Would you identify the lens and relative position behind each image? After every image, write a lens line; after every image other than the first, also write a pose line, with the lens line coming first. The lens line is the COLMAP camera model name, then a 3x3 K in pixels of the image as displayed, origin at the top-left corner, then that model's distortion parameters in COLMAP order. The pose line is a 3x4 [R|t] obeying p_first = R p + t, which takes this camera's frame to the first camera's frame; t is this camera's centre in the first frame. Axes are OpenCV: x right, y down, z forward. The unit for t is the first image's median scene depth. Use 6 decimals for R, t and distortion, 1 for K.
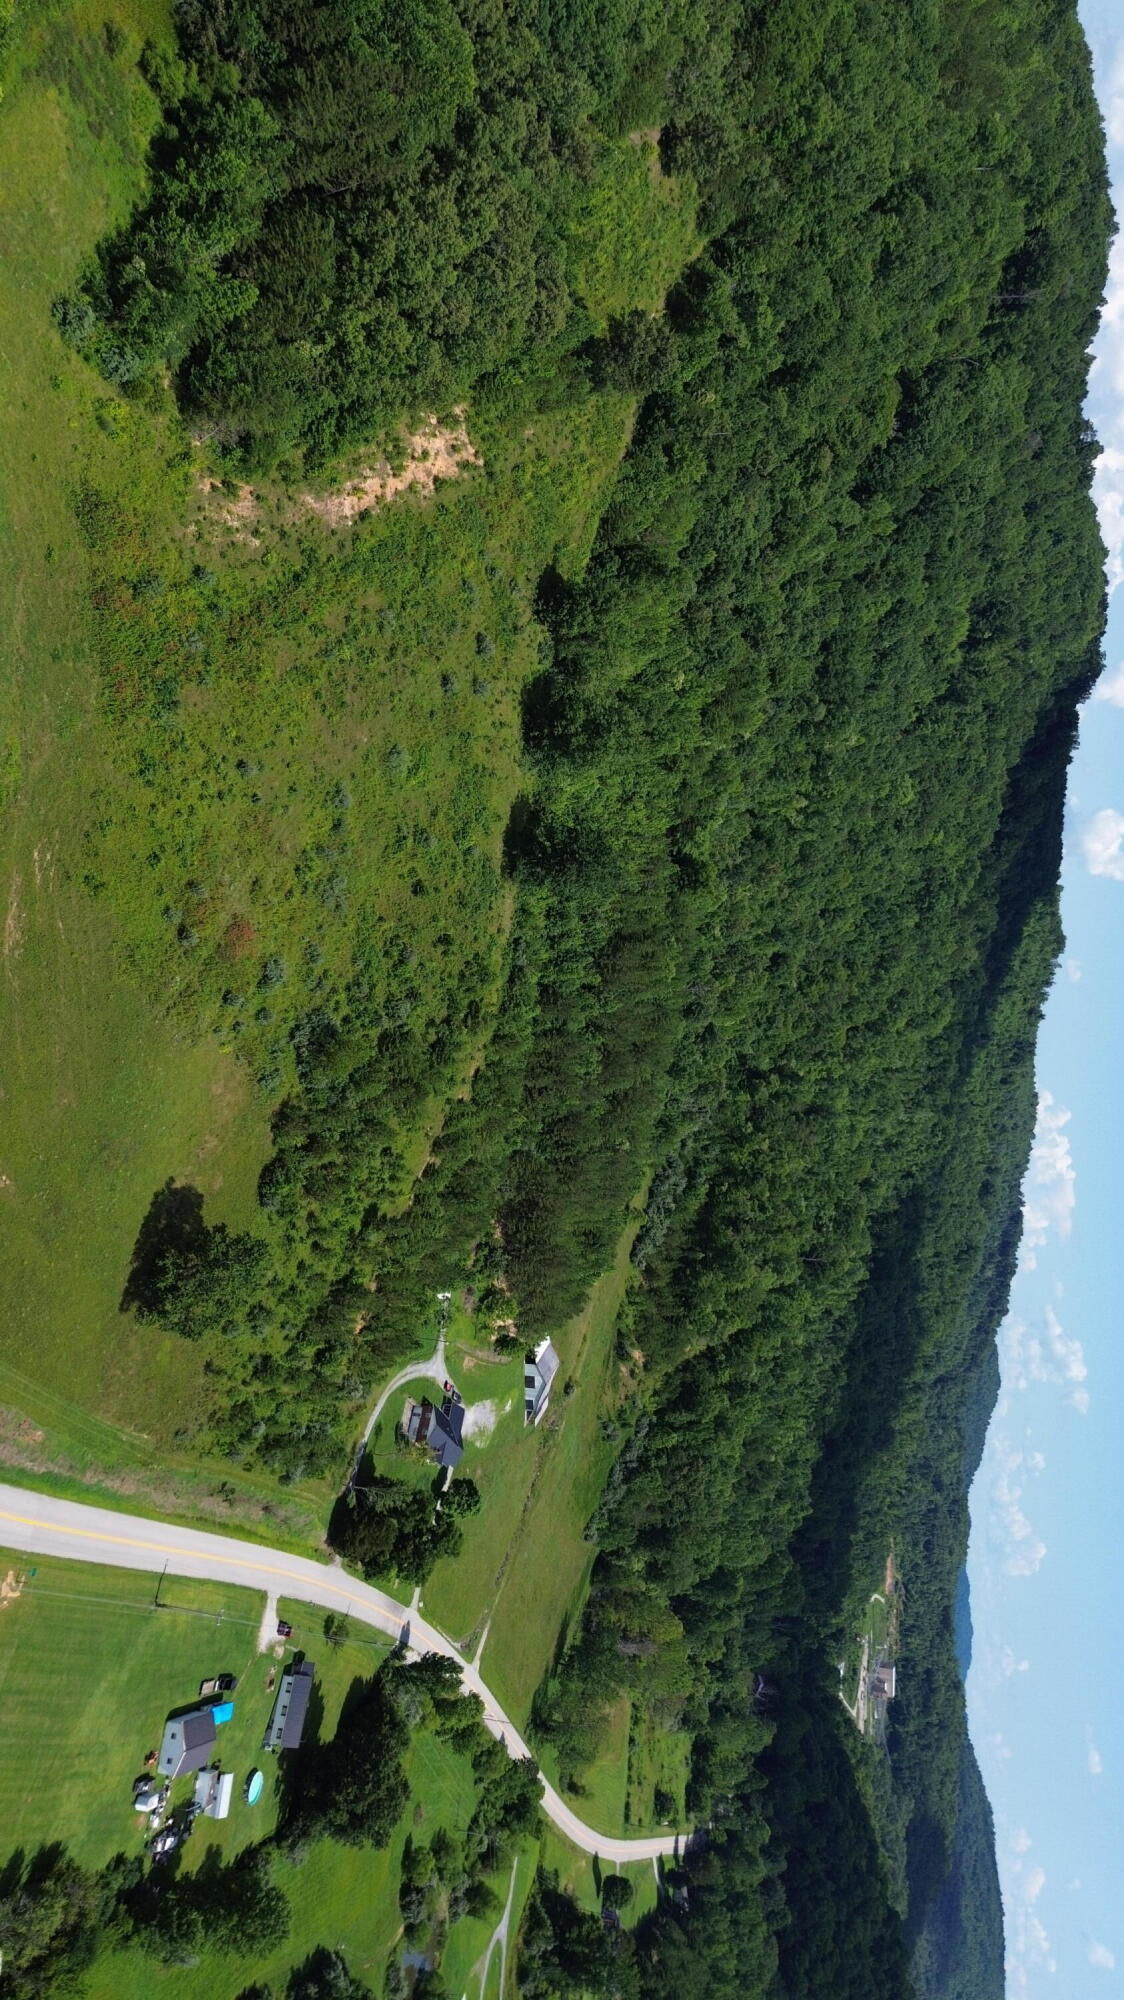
lens RADIAL K [[1418.6, 0, 562.0], [0, 1418.6, 1000.0], [0, 0, 1]] dist [0.063987, -0.058643]
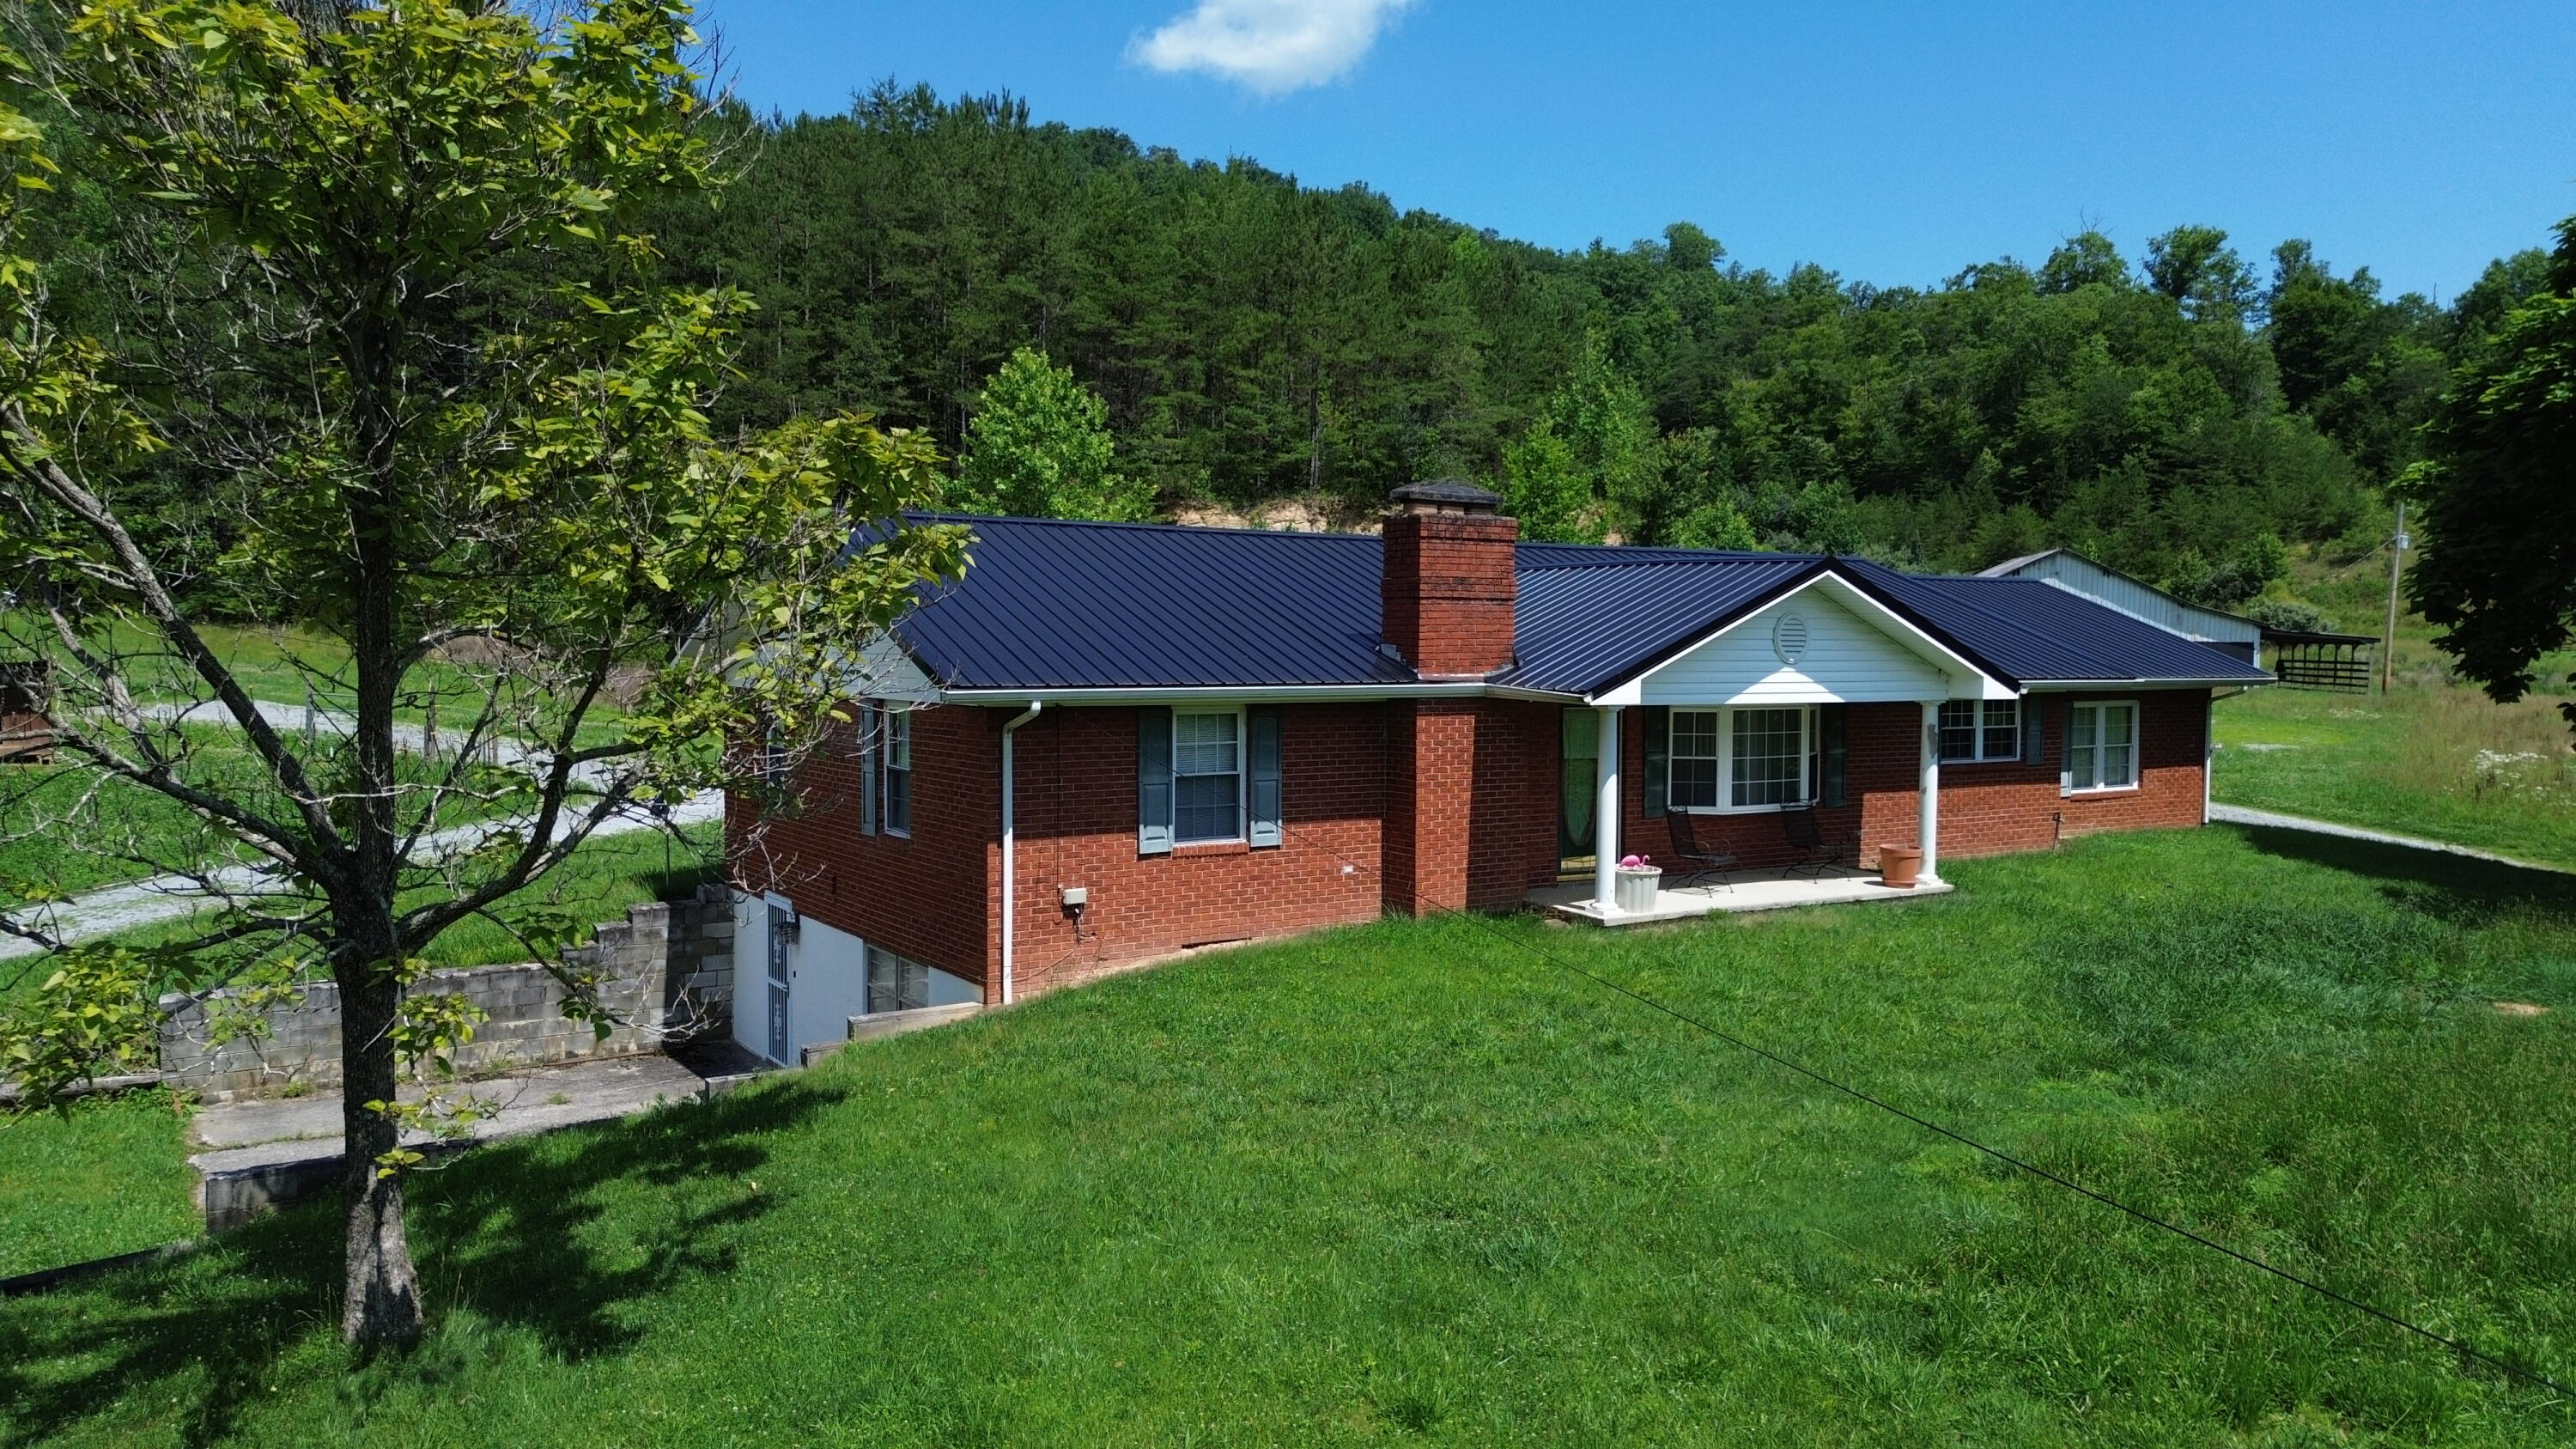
lens RADIAL K [[1827.4, 0, 1288.0], [0, 1827.4, 724.5], [0, 0, 1]] dist [0.063987, -0.058643]
pose [[0.097591, -0.972820, 0.209992, -0.071724], [0.912501, 0.003240, -0.409061, 0.230019], [0.397262, 0.231539, 0.888016, 0.646096]]
